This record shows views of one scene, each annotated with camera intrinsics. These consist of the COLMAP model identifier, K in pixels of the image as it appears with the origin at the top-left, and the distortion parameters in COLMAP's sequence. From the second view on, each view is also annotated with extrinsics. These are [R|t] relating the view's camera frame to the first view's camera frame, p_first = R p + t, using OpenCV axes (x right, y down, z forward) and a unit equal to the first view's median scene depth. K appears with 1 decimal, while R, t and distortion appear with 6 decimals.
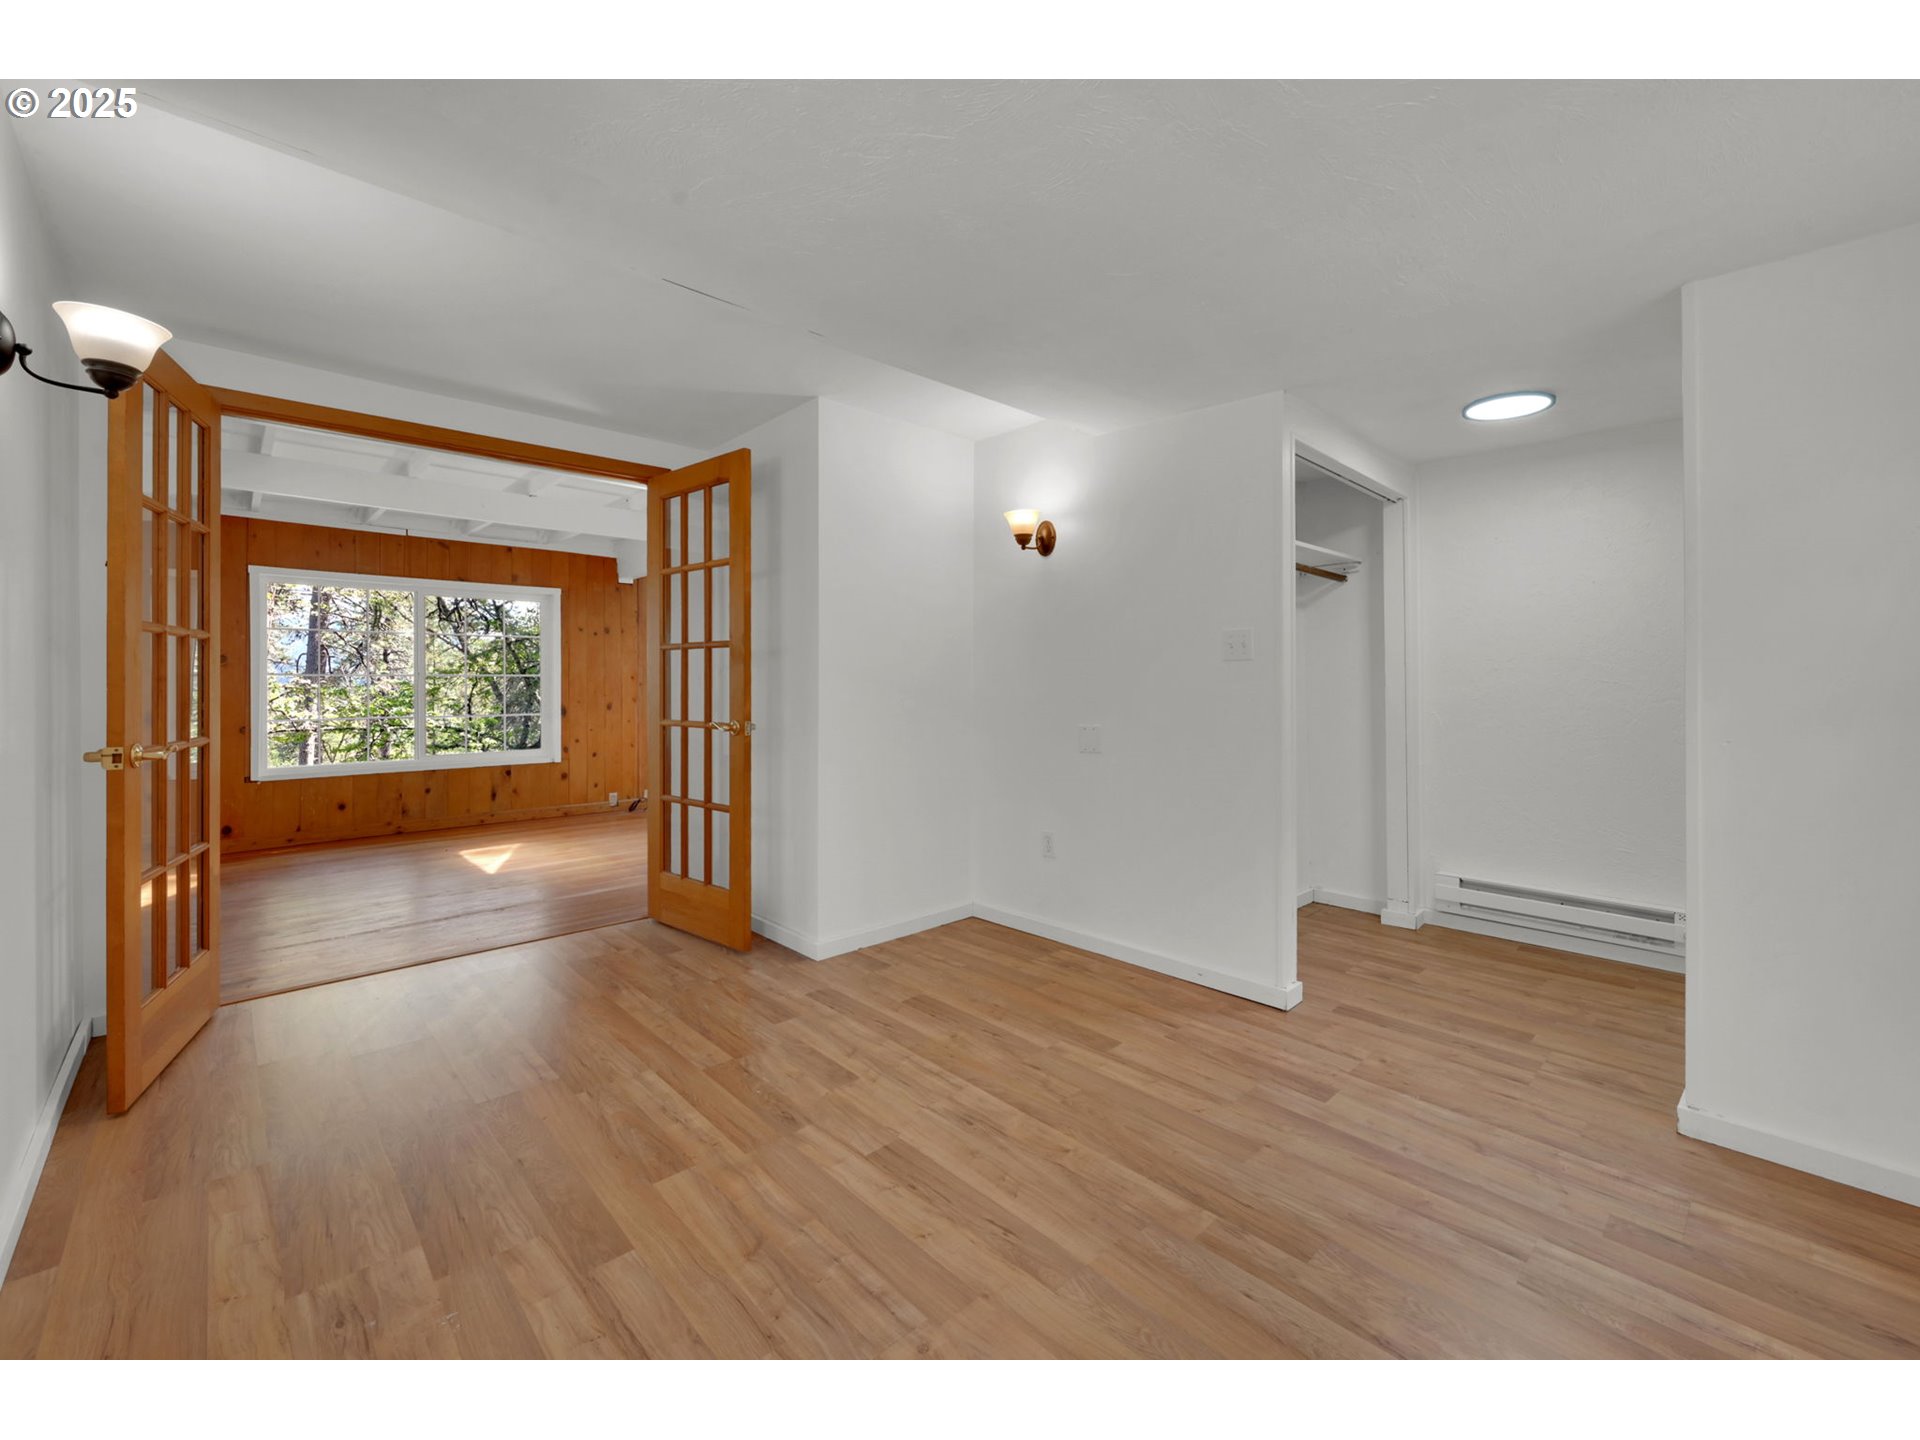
lens RADIAL K [[773.9, 0, 969.0], [0, 773.9, 686.3], [0, 0, 1]] dist [-0.005355, -0.000120]
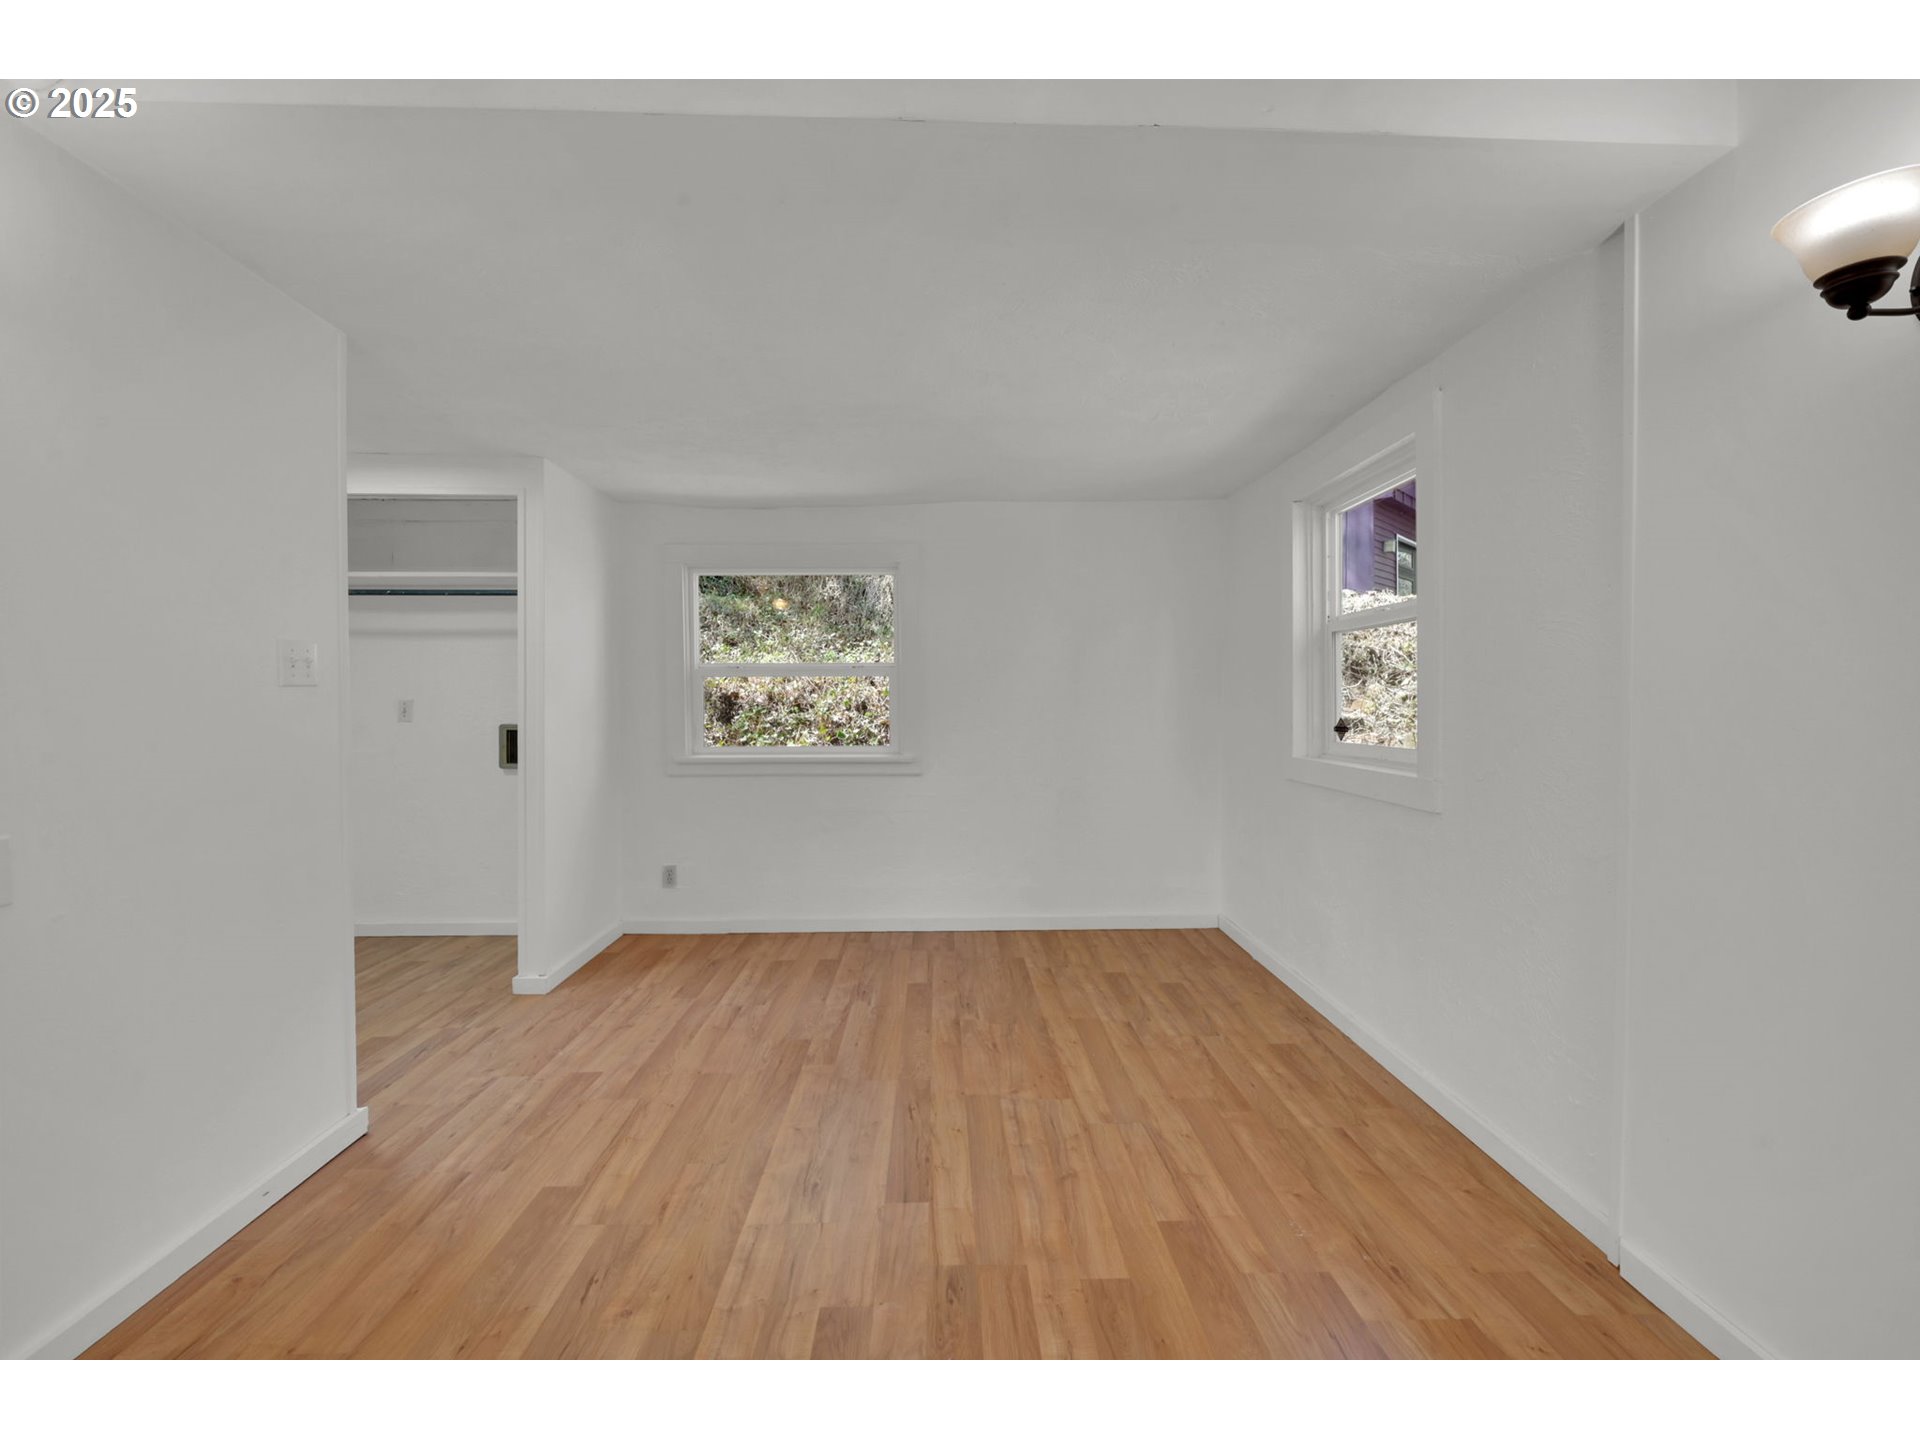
lens RADIAL K [[773.9, 0, 965.3], [0, 773.9, 701.2], [0, 0, 1]] dist [-0.005355, -0.000120]
pose [[-0.743544, -0.006301, 0.668657, -0.808523], [0.004045, 0.999895, 0.013921, -0.038890], [-0.668674, 0.013056, -0.743441, 1.671101]]
